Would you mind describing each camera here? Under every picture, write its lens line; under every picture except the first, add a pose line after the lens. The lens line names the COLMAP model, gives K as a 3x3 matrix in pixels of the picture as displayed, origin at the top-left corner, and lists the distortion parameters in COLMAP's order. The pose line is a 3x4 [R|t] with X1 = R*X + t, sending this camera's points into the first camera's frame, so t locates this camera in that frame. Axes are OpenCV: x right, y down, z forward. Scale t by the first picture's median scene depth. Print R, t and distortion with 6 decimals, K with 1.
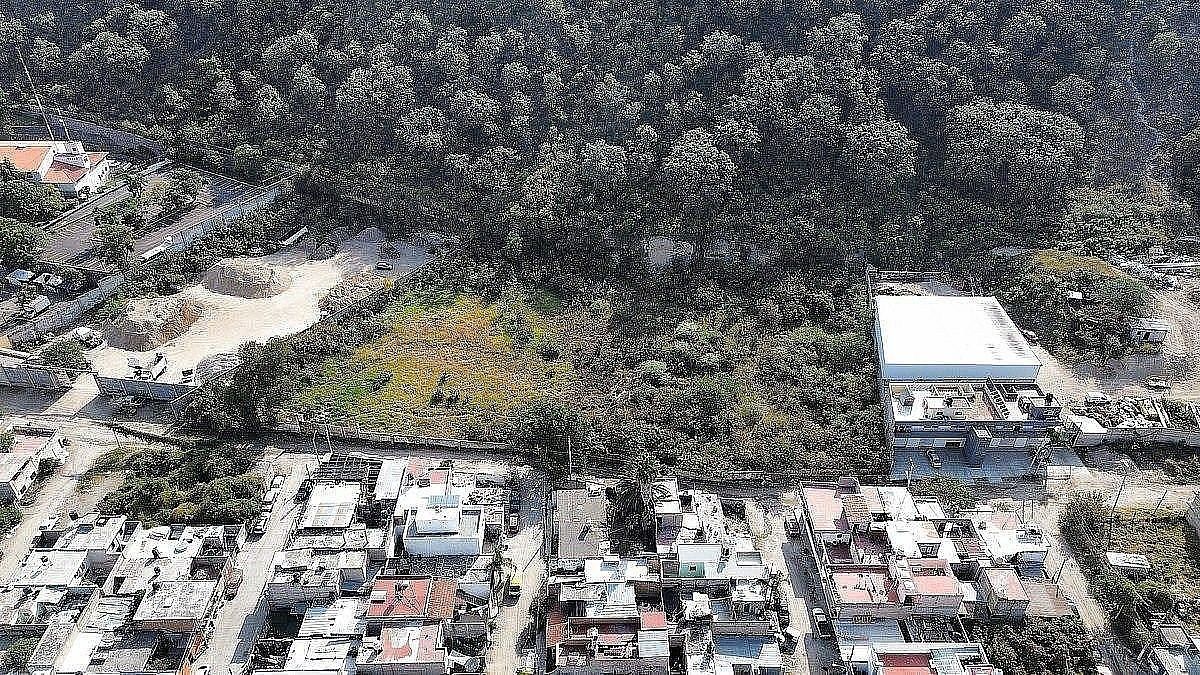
lens RADIAL K [[849.3, 0, 600.1], [0, 849.3, 335.1], [0, 0, 1]] dist [0.069312, -0.063472]
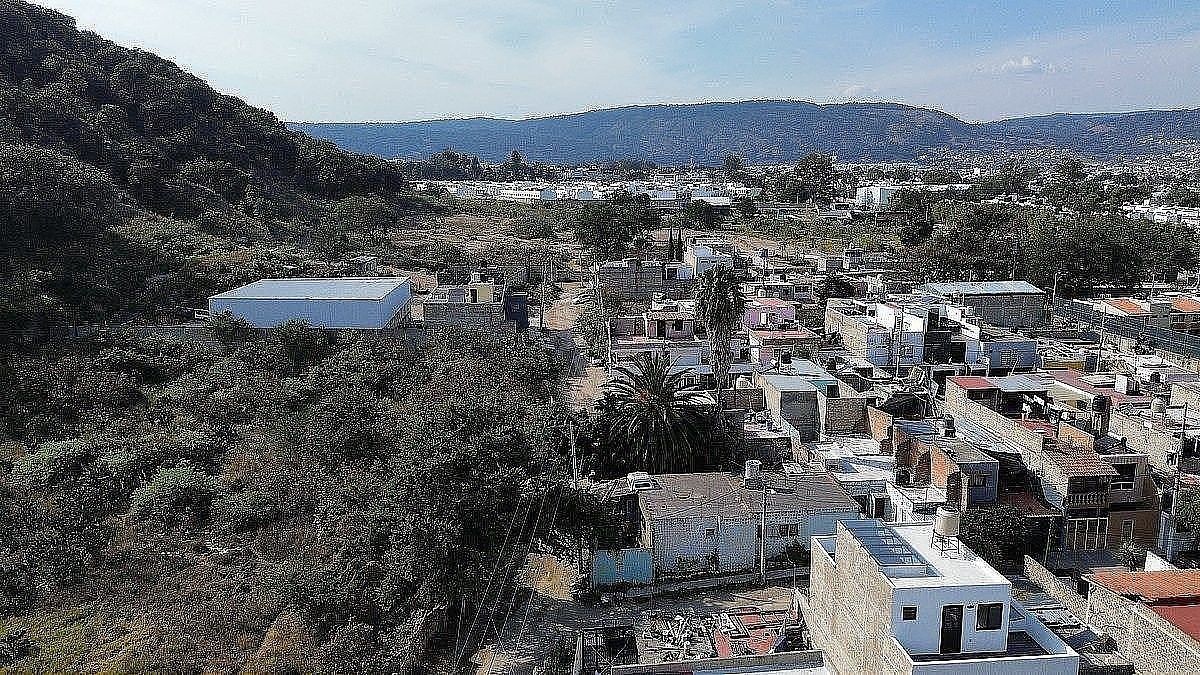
lens RADIAL K [[849.3, 0, 596.2], [0, 849.3, 331.2], [0, 0, 1]] dist [0.069312, -0.063472]
pose [[-0.075845, -0.179542, 0.980822, -0.309037], [0.593980, 0.781947, 0.189069, 0.022247], [-0.800897, 0.596928, 0.047338, 0.717645]]
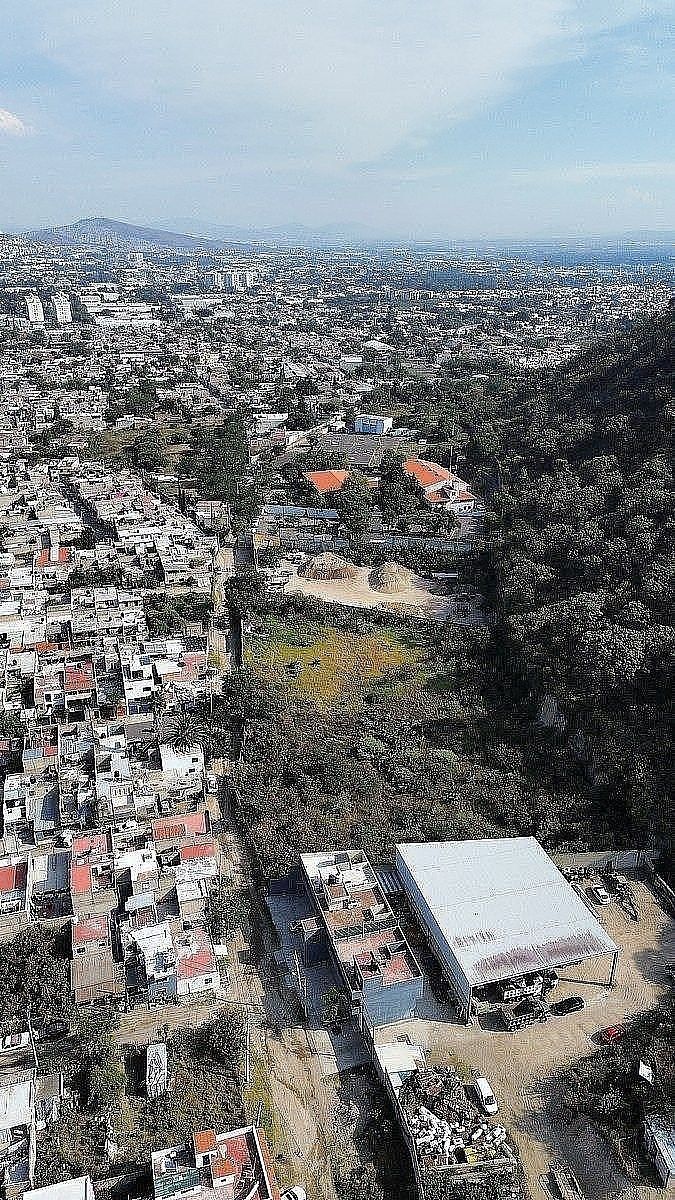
lens RADIAL K [[825.7, 0, 333.2], [0, 825.7, 600.1], [0, 0, 1]] dist [0.001949, 0.000300]
pose [[0.274526, 0.389761, -0.879046, 0.826895], [-0.569312, 0.802605, 0.178071, -0.245743], [0.774931, 0.451567, 0.442232, 0.386947]]
